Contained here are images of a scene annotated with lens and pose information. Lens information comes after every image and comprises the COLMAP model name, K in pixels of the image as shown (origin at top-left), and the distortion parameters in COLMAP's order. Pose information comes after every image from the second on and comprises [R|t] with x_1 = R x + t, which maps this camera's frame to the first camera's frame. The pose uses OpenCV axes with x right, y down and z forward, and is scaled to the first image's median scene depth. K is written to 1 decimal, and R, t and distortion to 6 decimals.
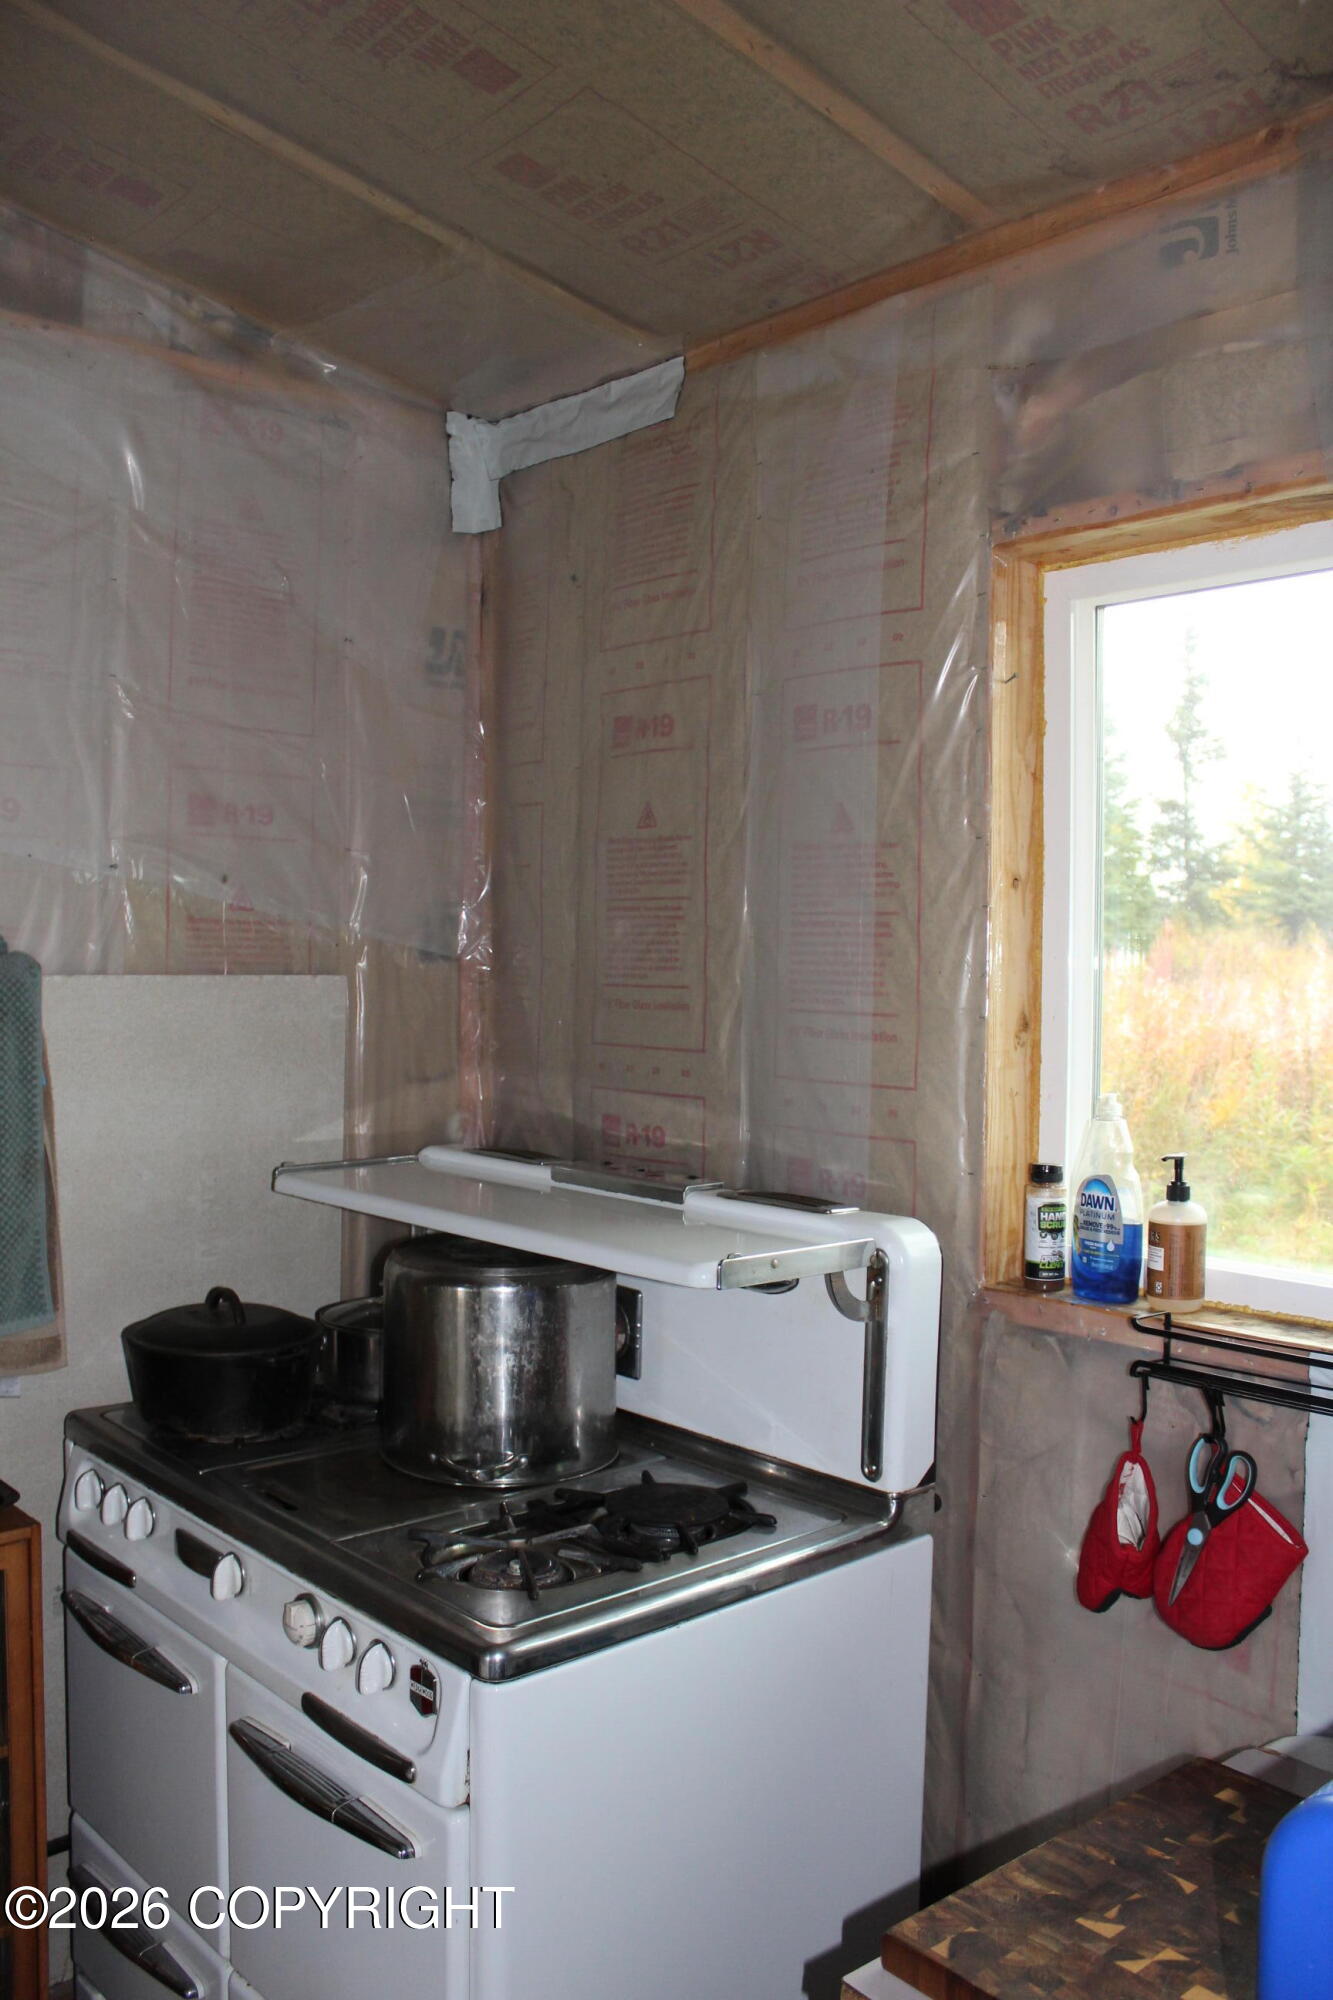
lens RADIAL K [[1669.0, 0, 656.9], [0, 1669.0, 1004.0], [0, 0, 1]] dist [-0.125801, 0.057365]
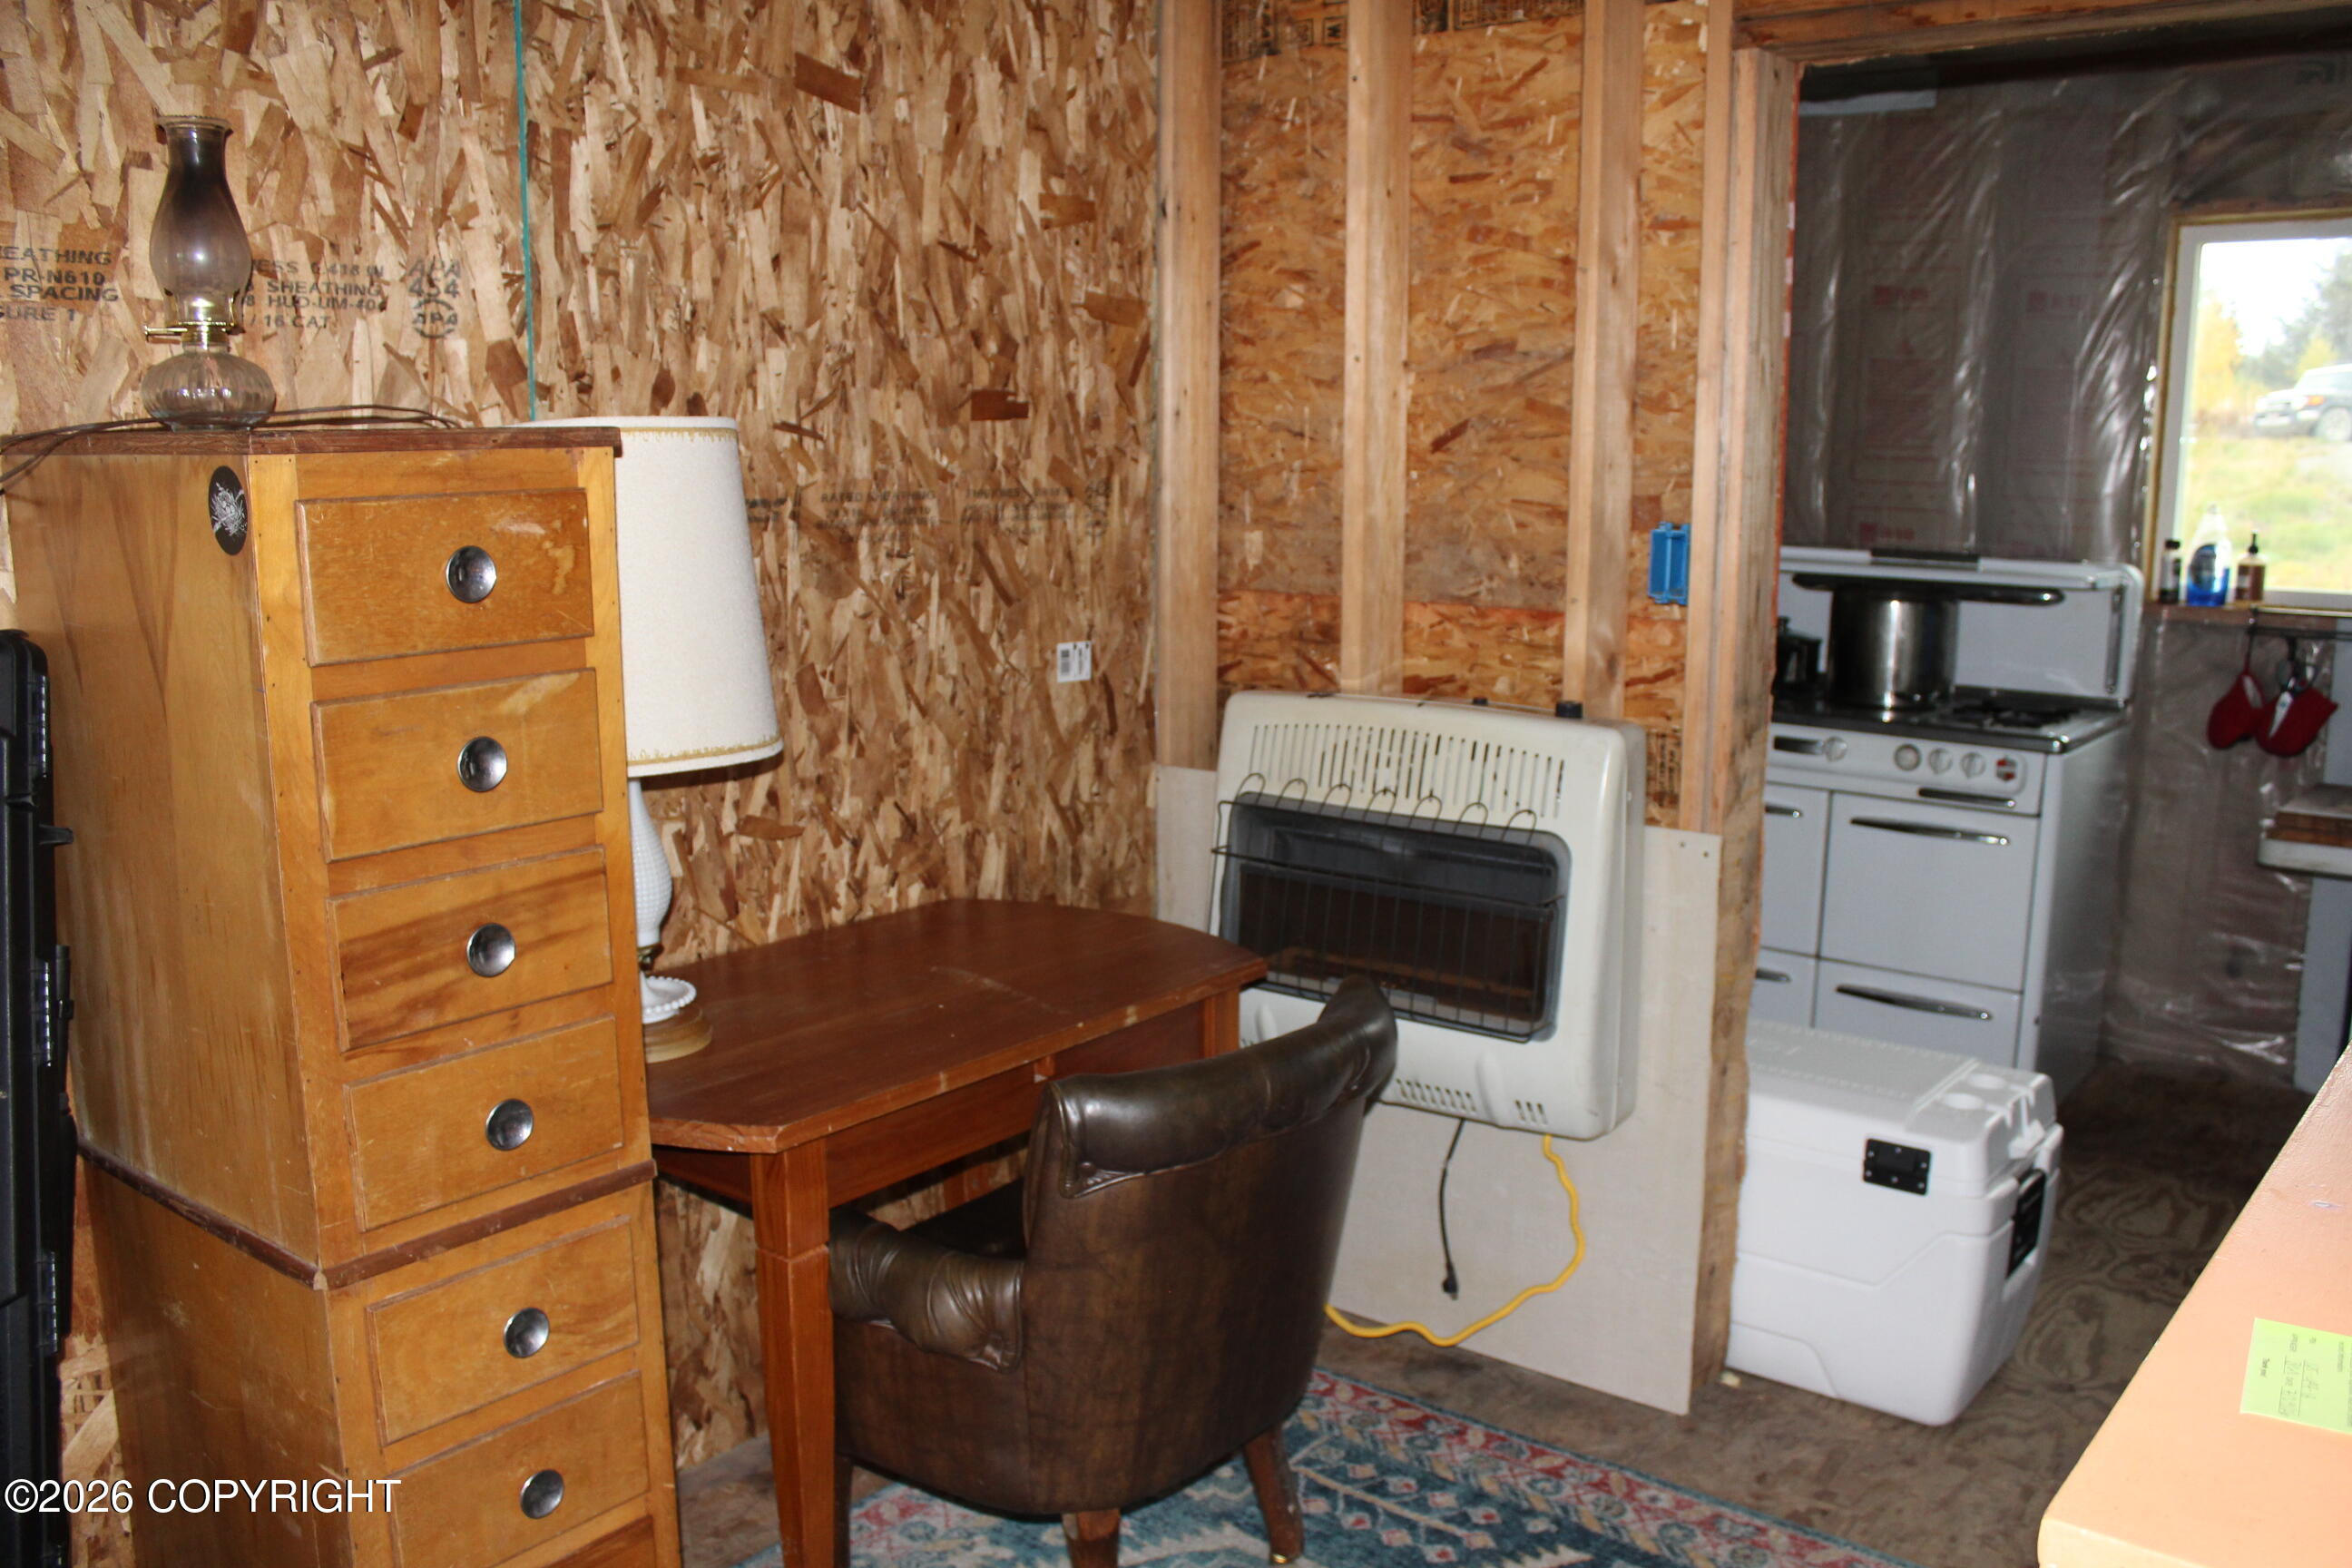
lens RADIAL K [[1962.7, 0, 1182.1], [0, 1962.7, 788.3], [0, 0, 1]] dist [-0.125801, 0.057365]
pose [[0.980592, -0.024735, 0.194495, -1.349555], [-0.005421, 0.988210, 0.153006, 0.050046], [-0.195987, -0.151091, 0.968897, -0.988102]]
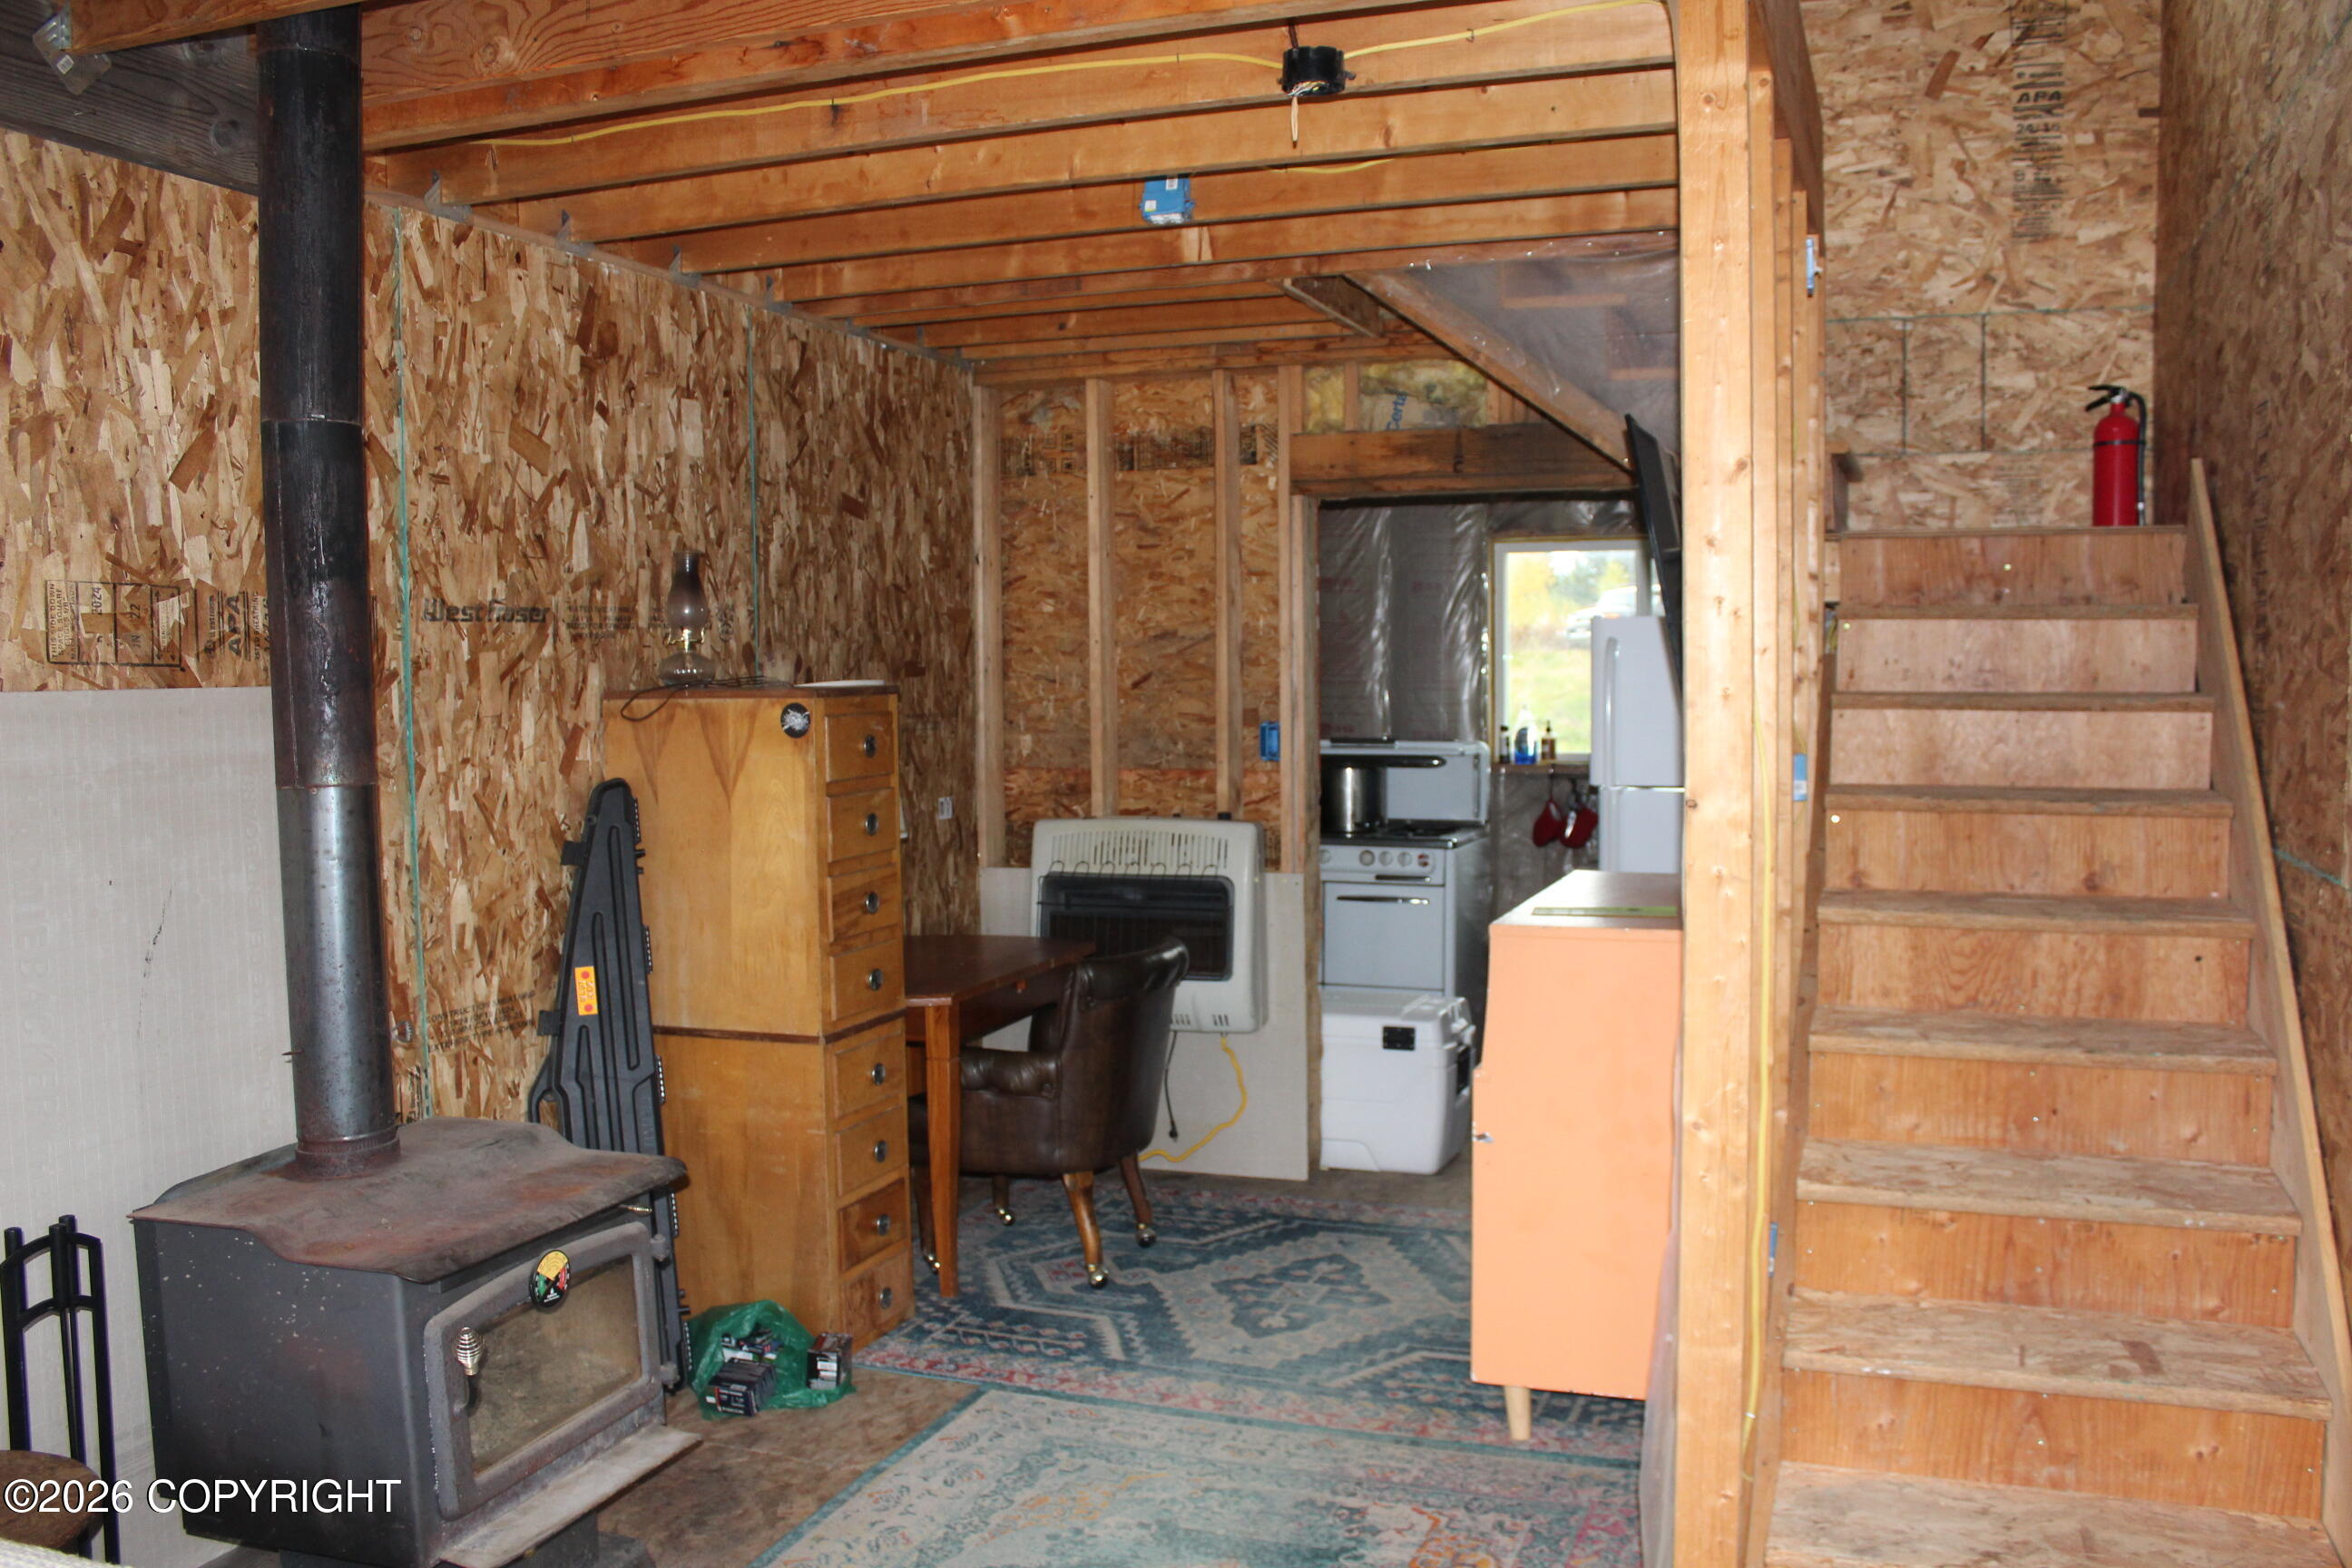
lens RADIAL K [[1962.7, 0, 1172.0], [0, 1962.7, 789.9], [0, 0, 1]] dist [-0.125801, 0.057365]
pose [[0.875460, -0.034057, 0.482089, -2.220115], [0.016582, 0.999043, 0.040464, 0.055198], [-0.483006, -0.027431, 0.875187, -2.091829]]
